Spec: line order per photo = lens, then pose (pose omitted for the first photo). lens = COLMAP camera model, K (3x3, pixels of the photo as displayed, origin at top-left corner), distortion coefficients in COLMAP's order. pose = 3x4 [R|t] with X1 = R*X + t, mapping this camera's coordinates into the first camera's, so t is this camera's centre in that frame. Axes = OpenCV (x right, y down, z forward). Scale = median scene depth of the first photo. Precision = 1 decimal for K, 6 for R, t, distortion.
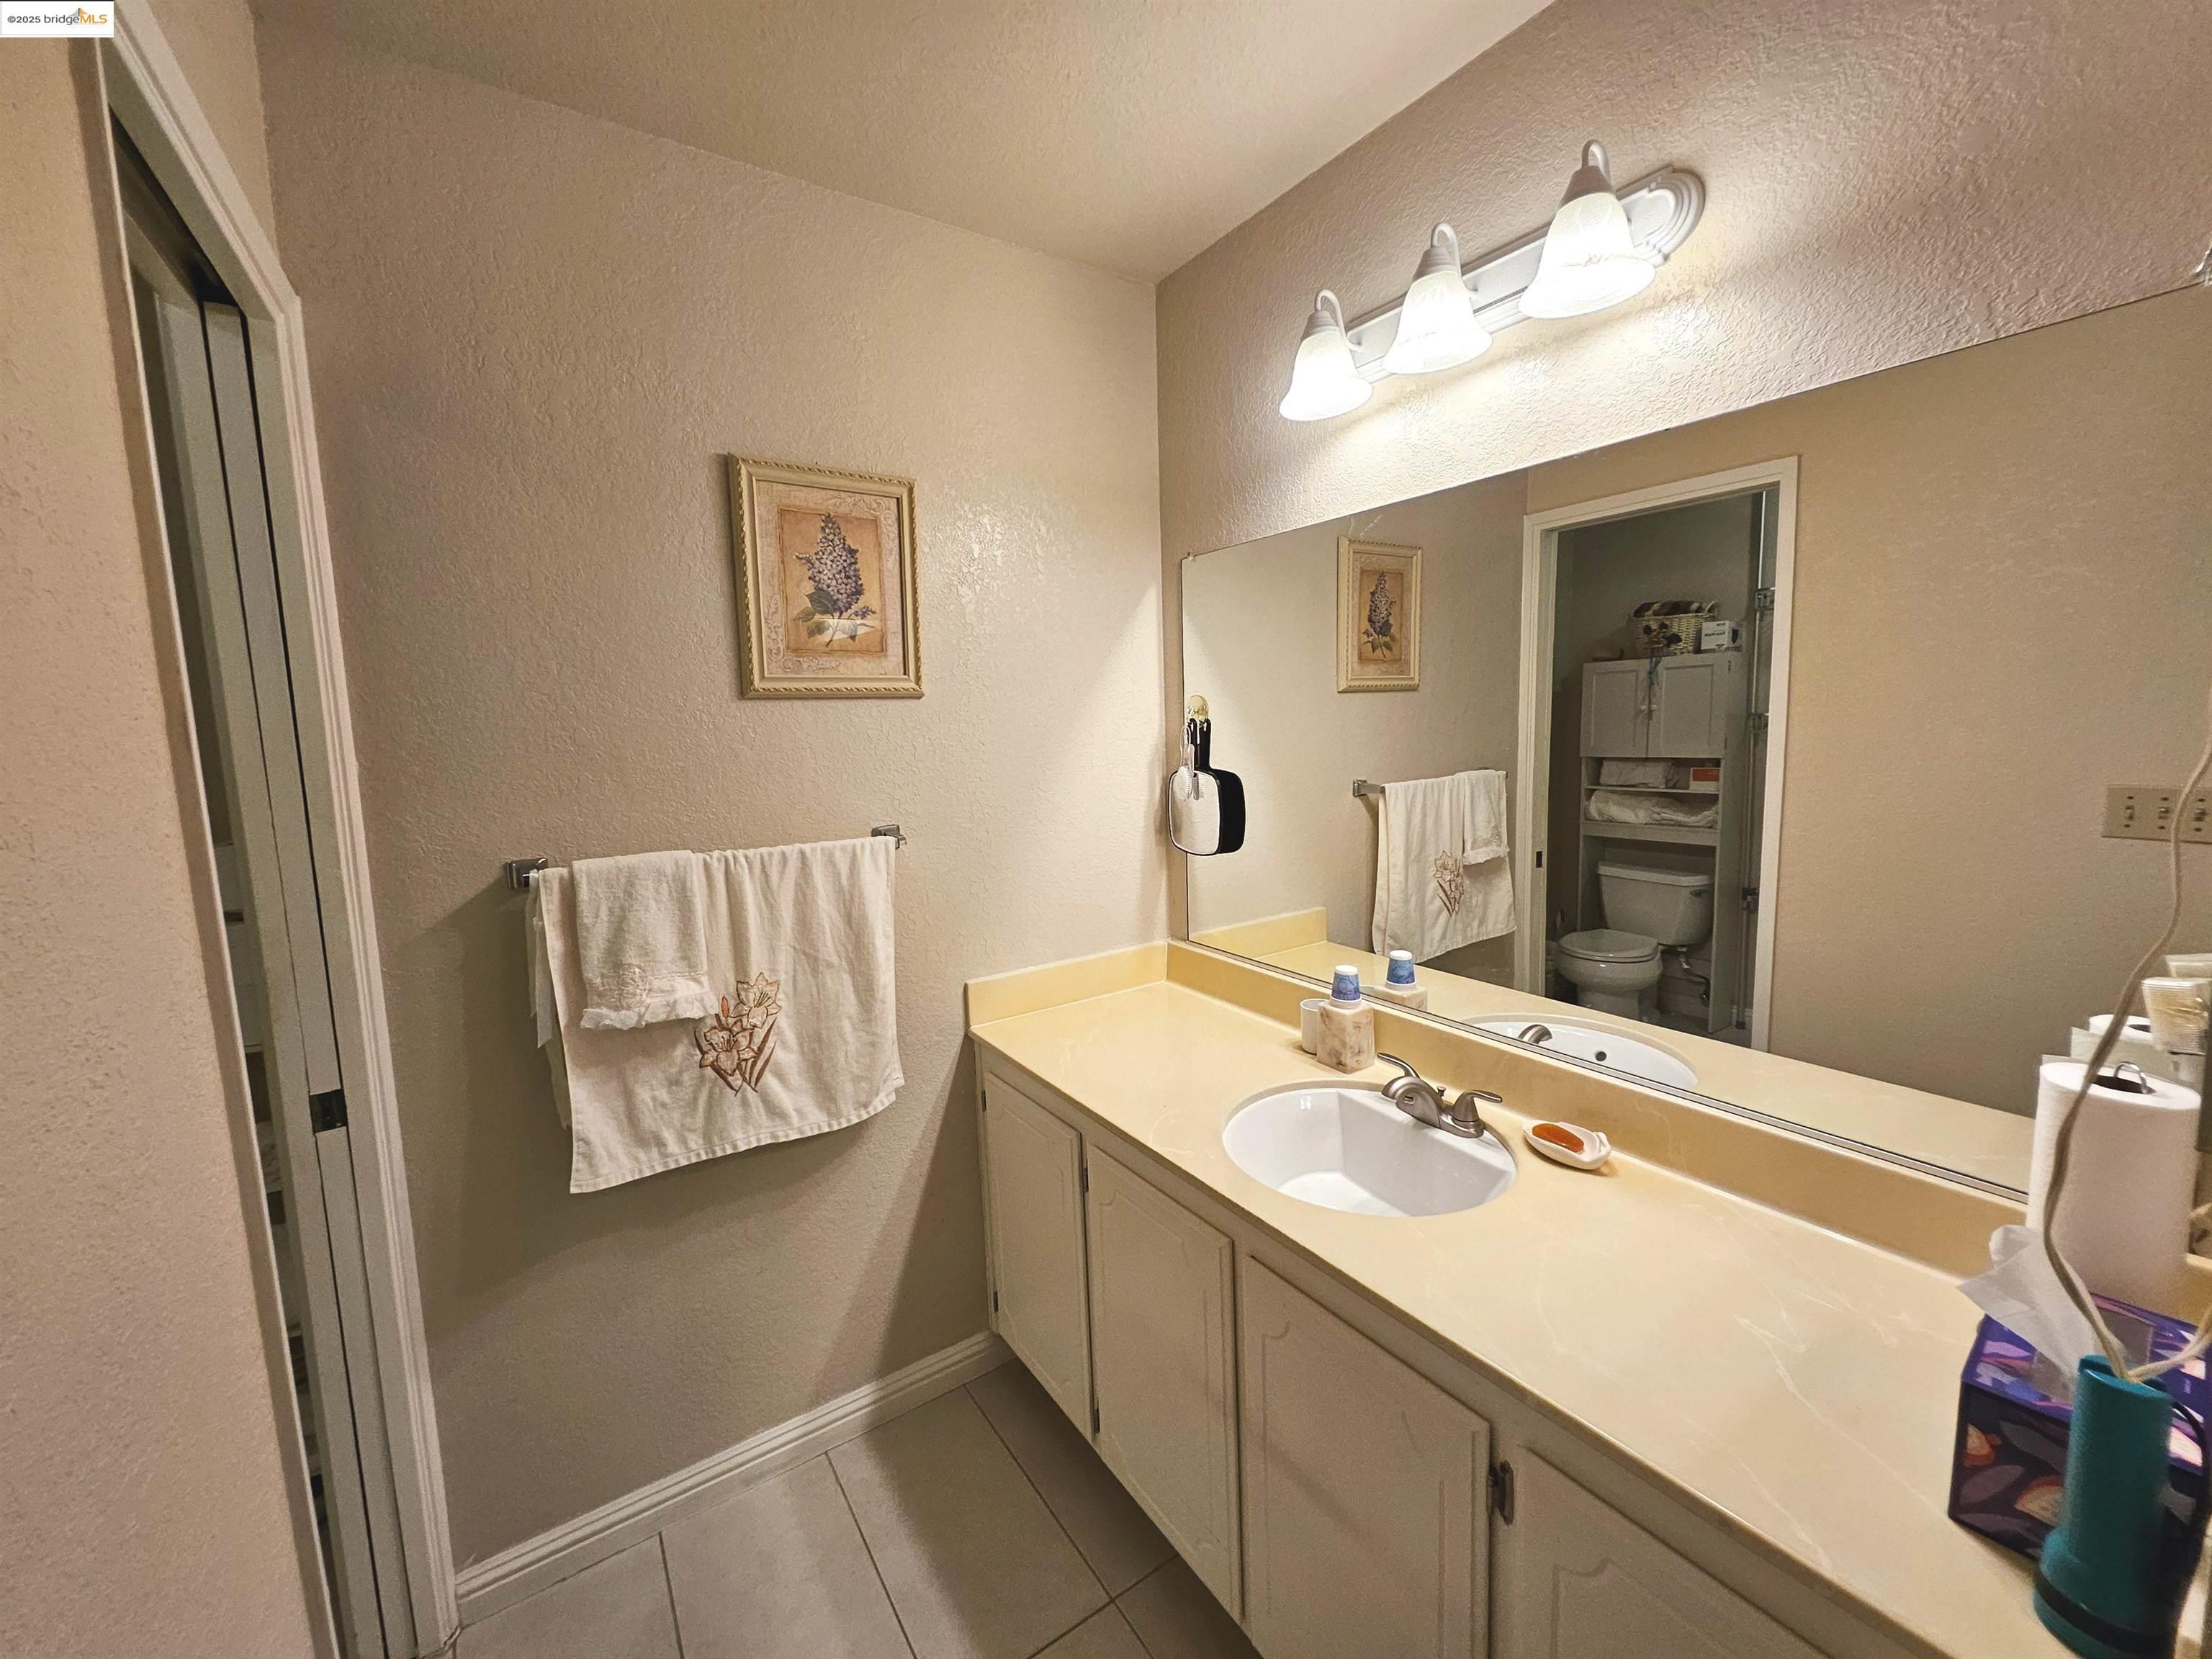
lens RADIAL K [[875.8, 0, 1094.0], [0, 875.8, 824.6], [0, 0, 1]] dist [0.017413, 0.000104]
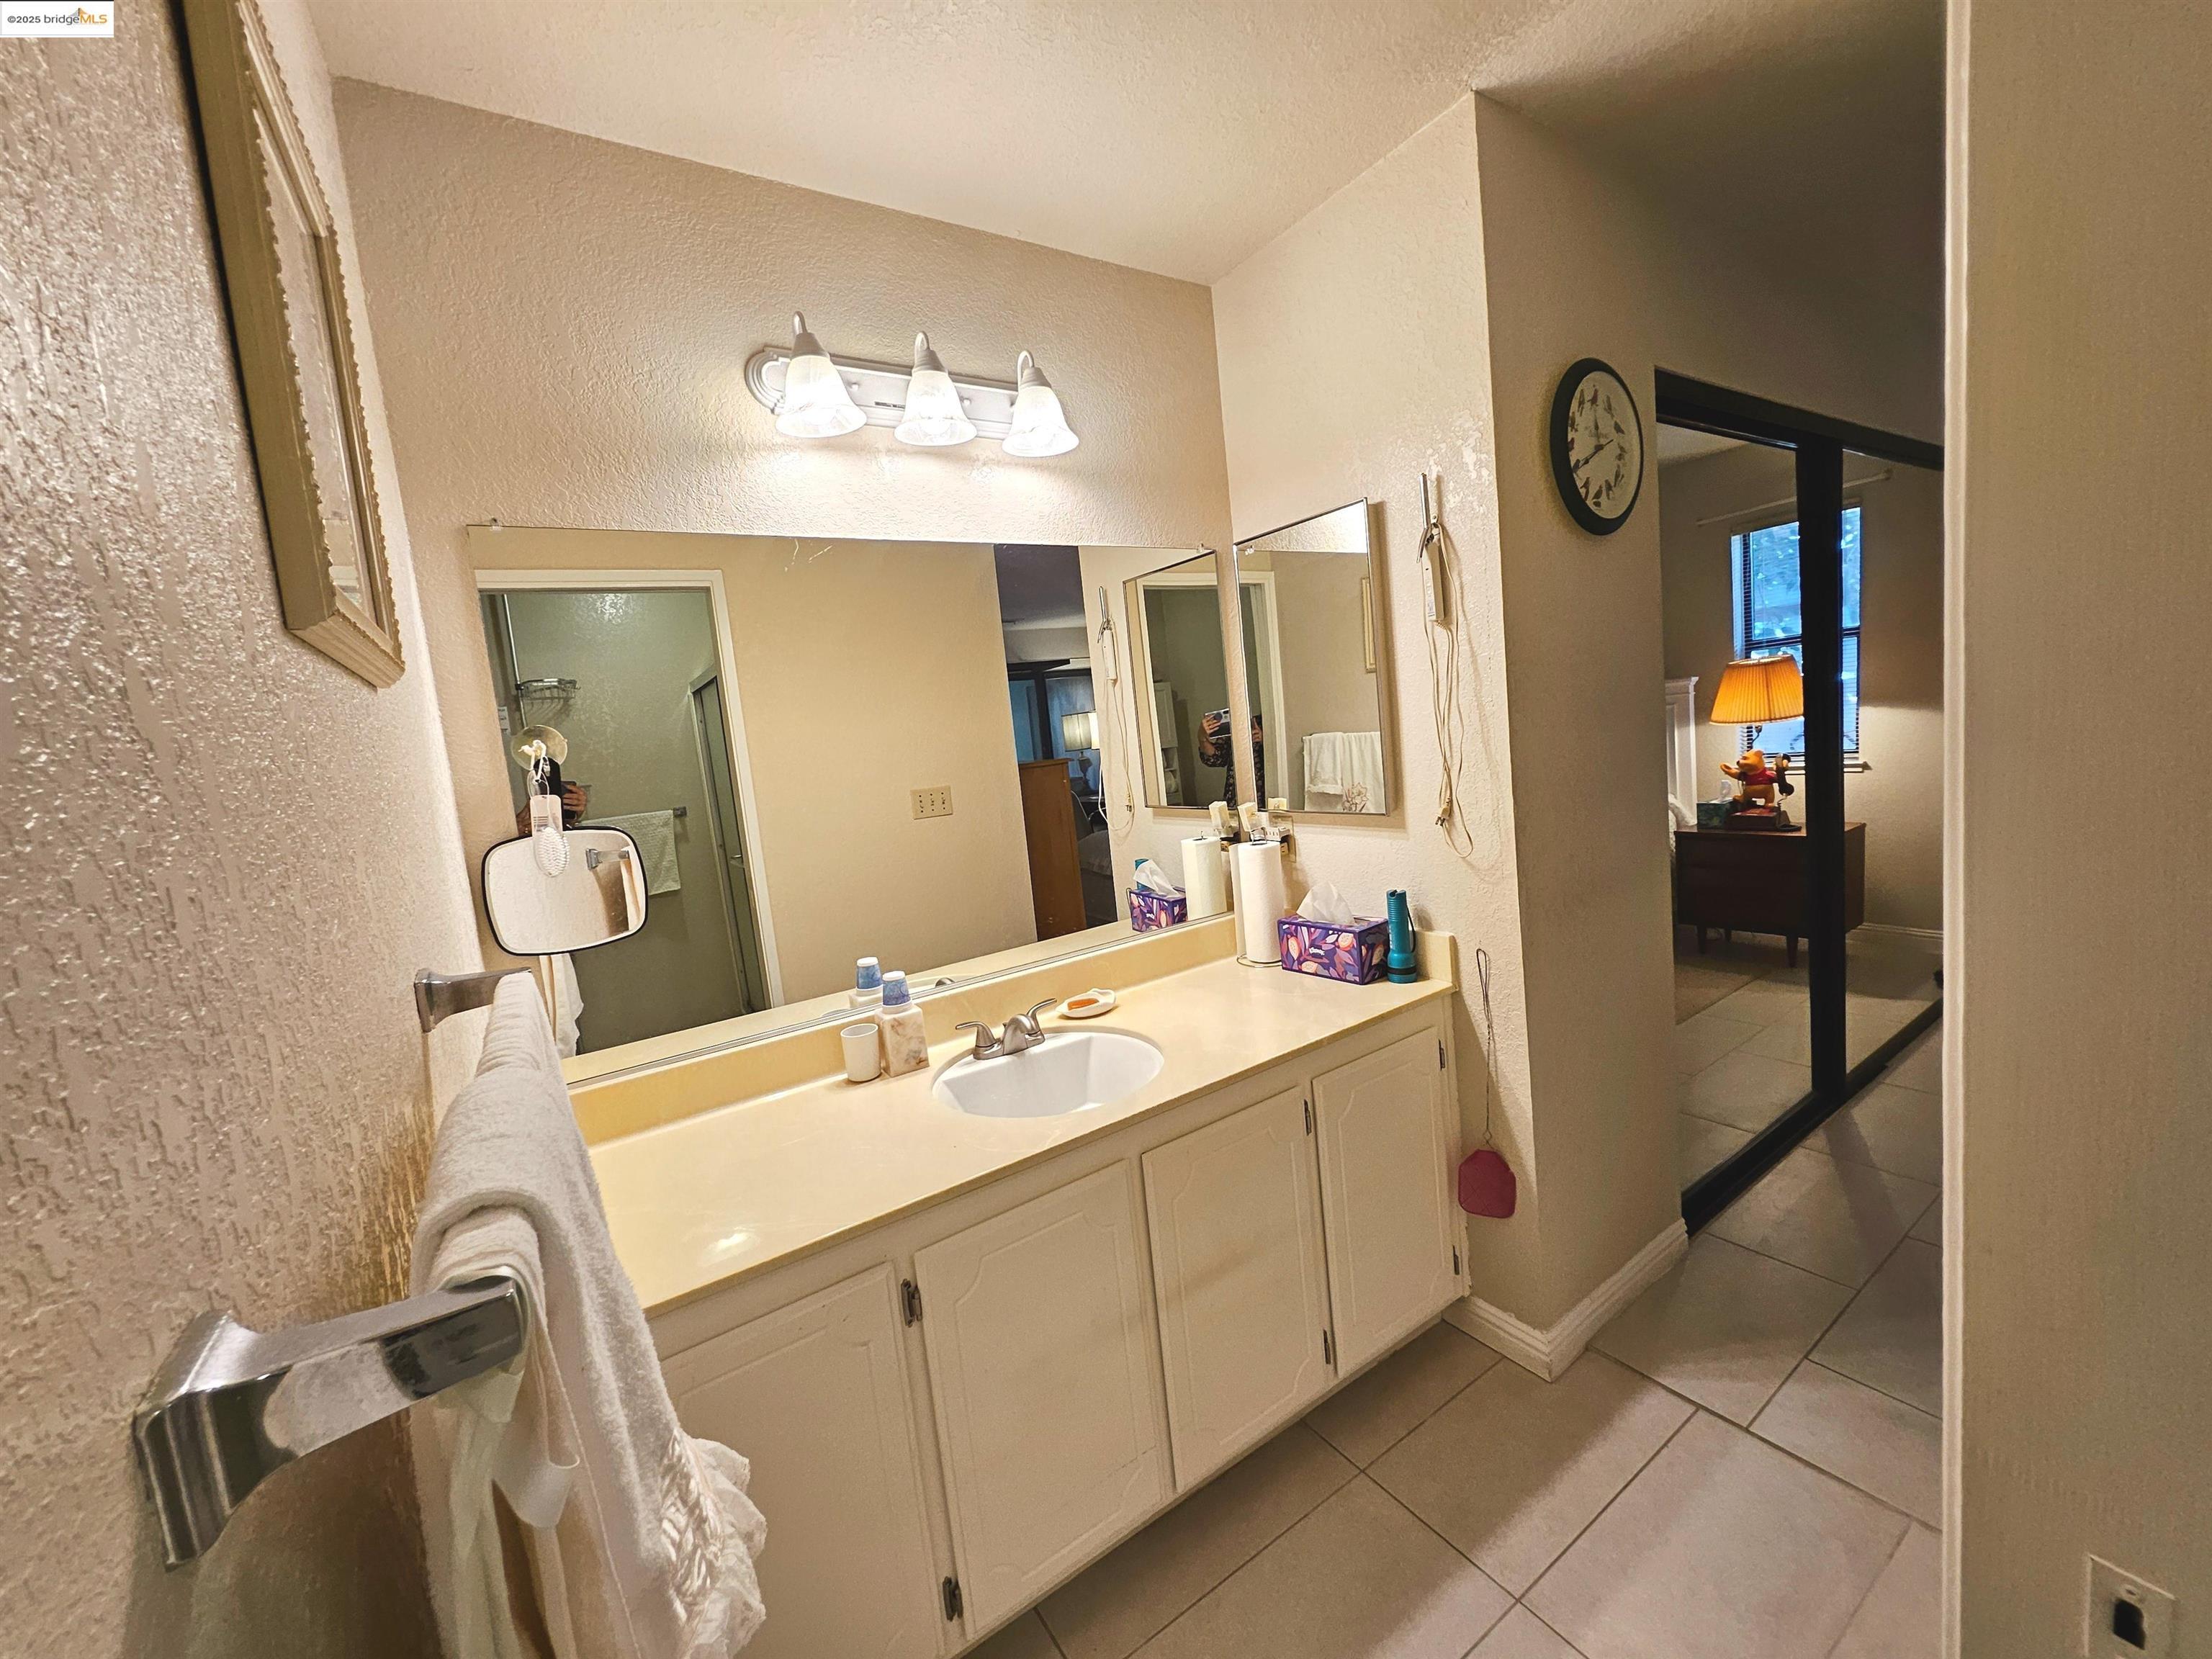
lens RADIAL K [[875.8, 0, 1094.0], [0, 875.8, 824.6], [0, 0, 1]] dist [0.017413, 0.000104]
pose [[0.003121, -0.080162, 0.996777, -0.718787], [0.221275, 0.972128, 0.077487, -0.034211], [-0.975206, 0.220320, 0.020772, 0.707493]]
